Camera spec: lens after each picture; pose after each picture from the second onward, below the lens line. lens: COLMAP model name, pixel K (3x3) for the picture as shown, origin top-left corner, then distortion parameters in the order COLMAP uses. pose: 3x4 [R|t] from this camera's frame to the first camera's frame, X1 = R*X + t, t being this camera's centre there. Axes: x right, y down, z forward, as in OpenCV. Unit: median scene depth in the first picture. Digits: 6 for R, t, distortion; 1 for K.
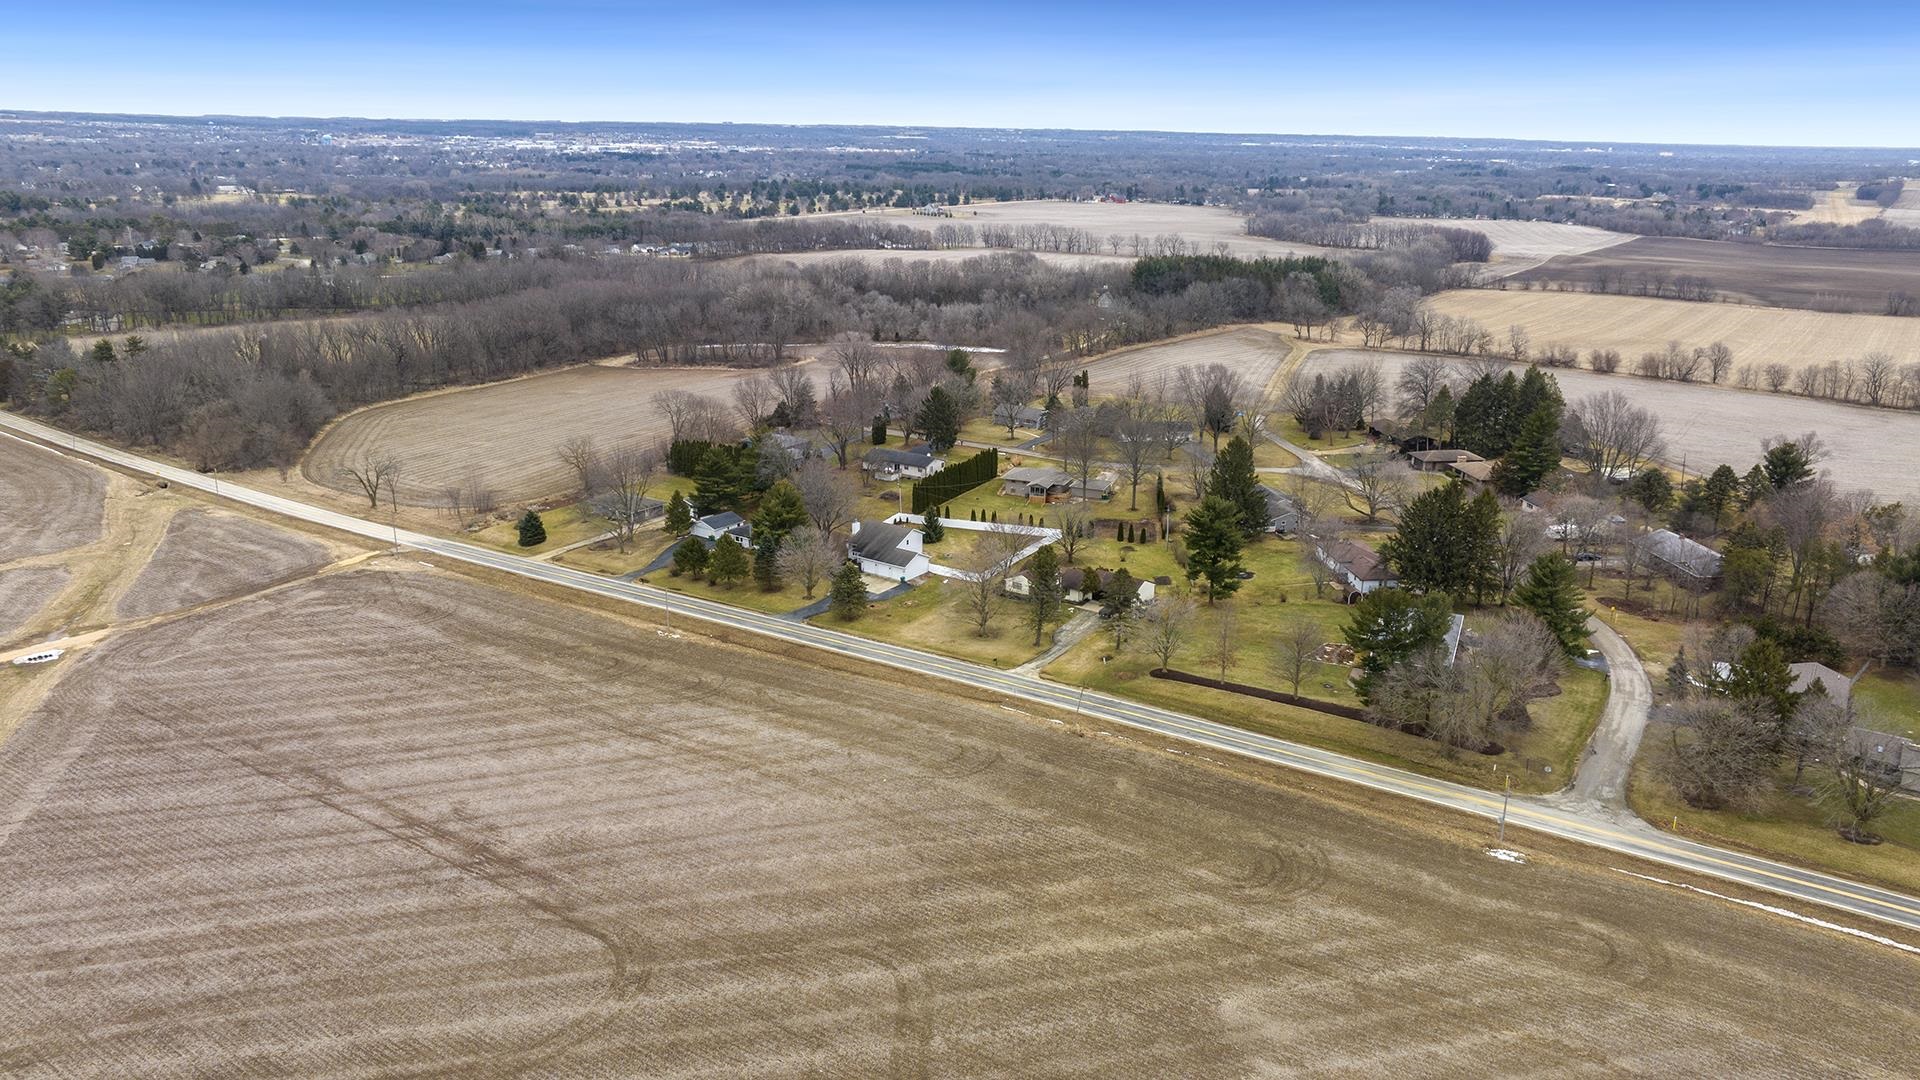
lens RADIAL K [[1331.2, 0, 970.6], [0, 1331.2, 536.1], [0, 0, 1]] dist [-0.032297, 0.020811]
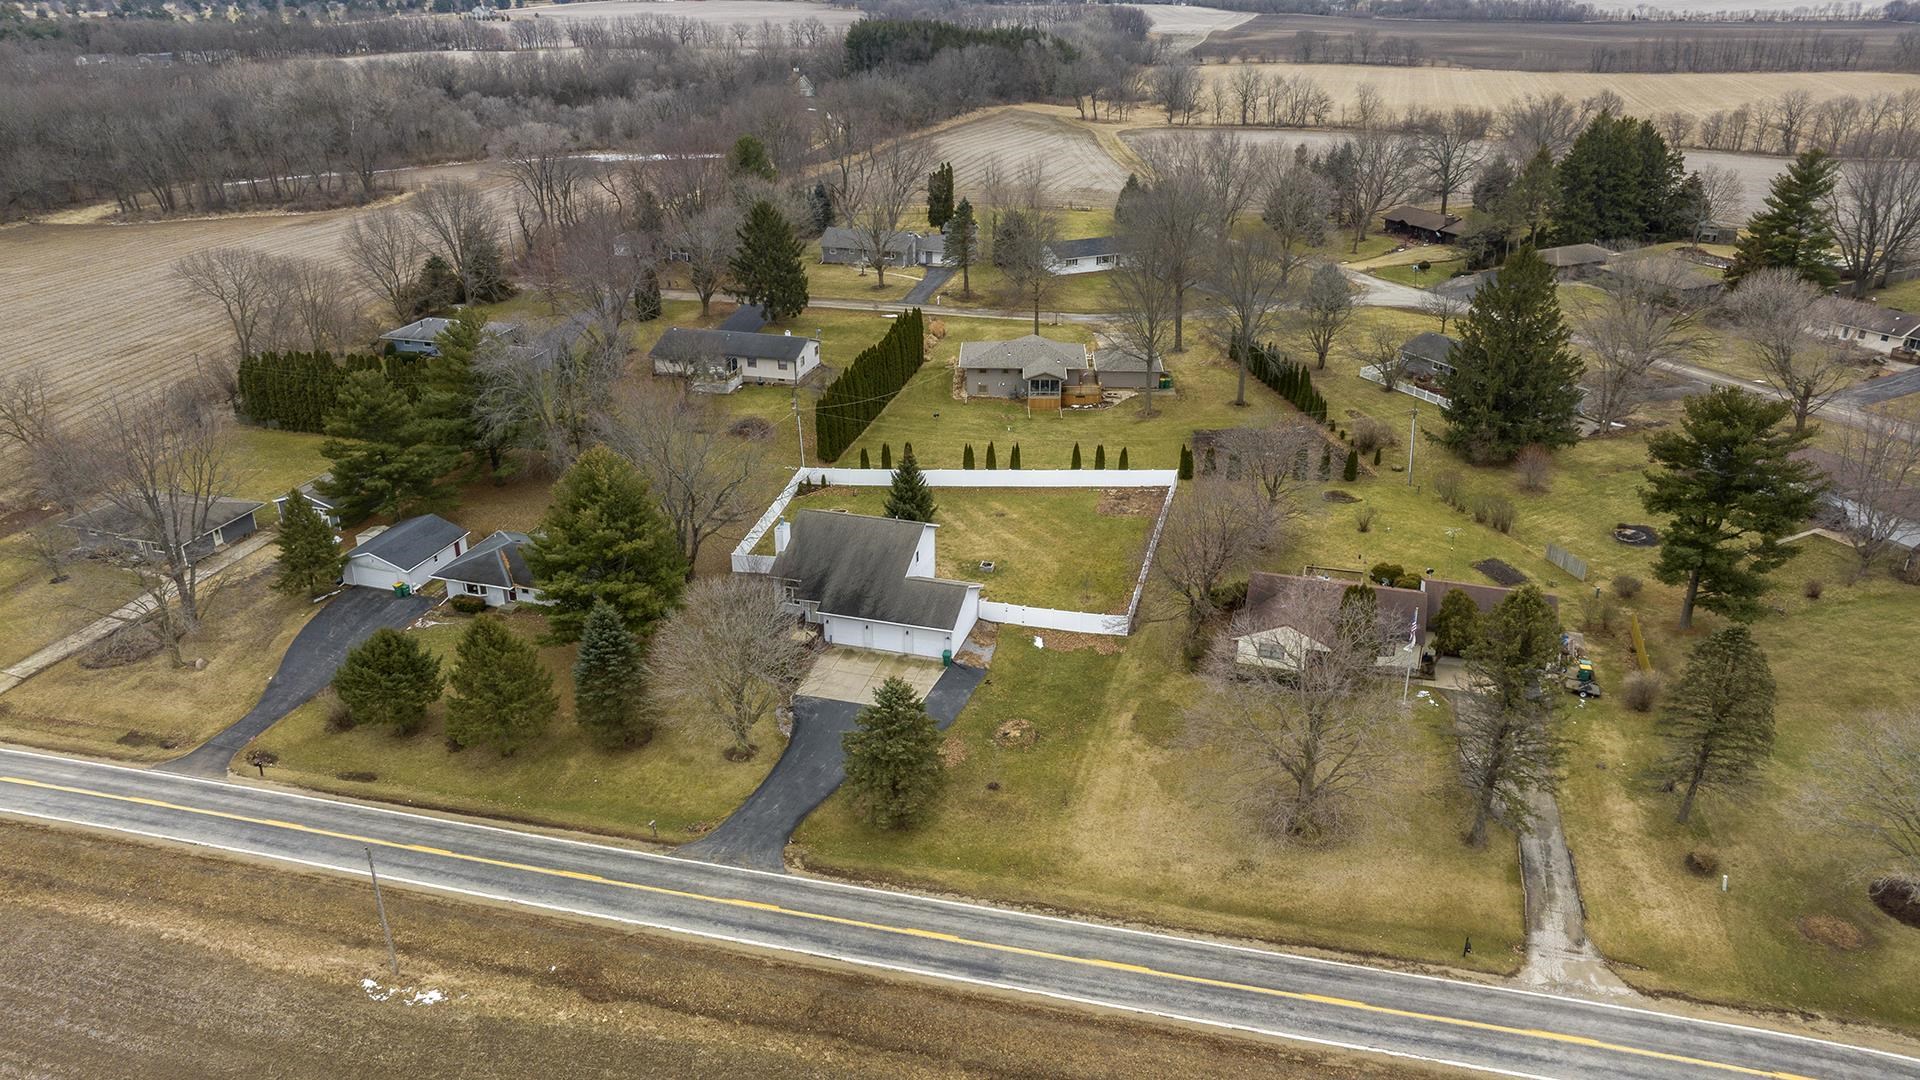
lens RADIAL K [[1331.2, 0, 970.6], [0, 1331.2, 536.1], [0, 0, 1]] dist [-0.032297, 0.020811]
pose [[0.946850, -0.143240, 0.288024, -0.132325], [0.105598, 0.984174, 0.142307, -0.052647], [-0.303850, -0.104329, 0.946990, 0.507164]]
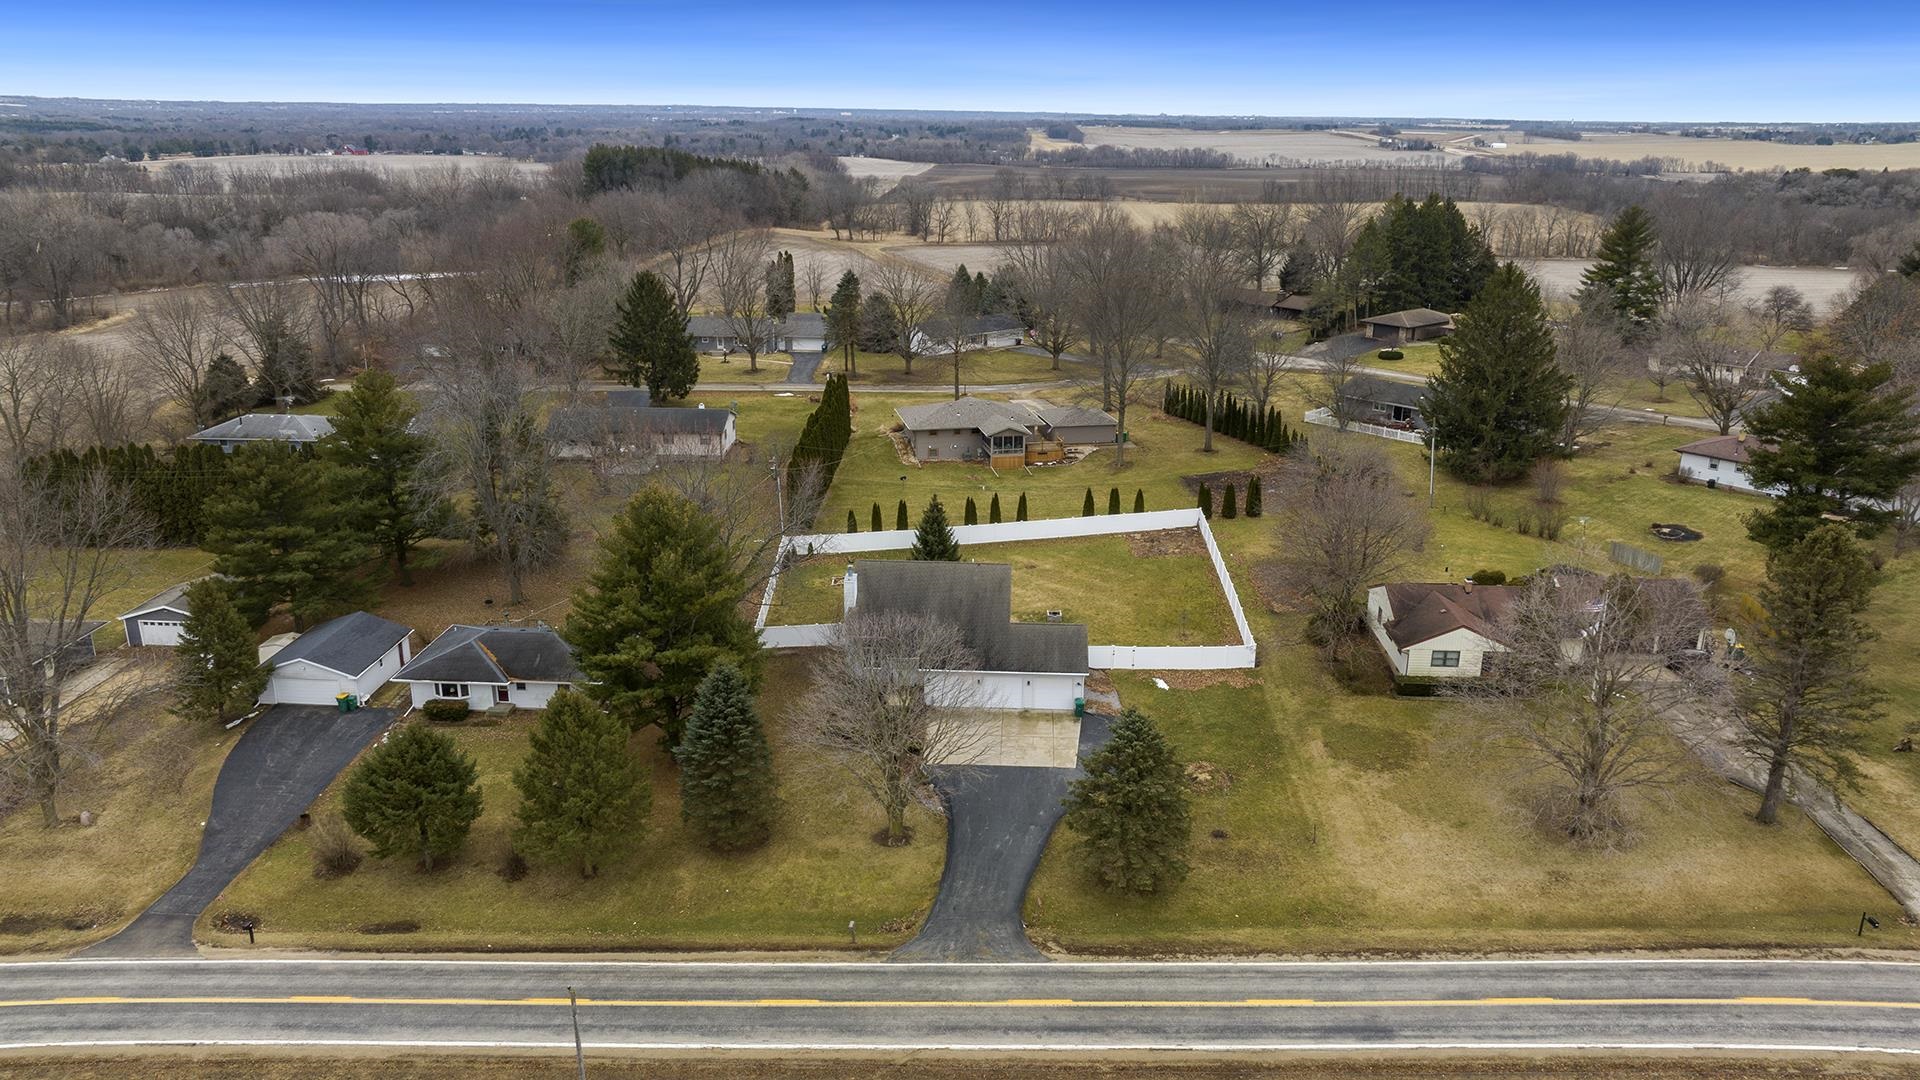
lens RADIAL K [[1324.2, 0, 962.6], [0, 1324.2, 568.3], [0, 0, 1]] dist [-0.060573, 0.072693]
pose [[0.843579, -0.181319, 0.505468, -0.209018], [0.159081, 0.983401, 0.087268, -0.033439], [-0.512901, 0.006793, 0.858421, 0.593032]]
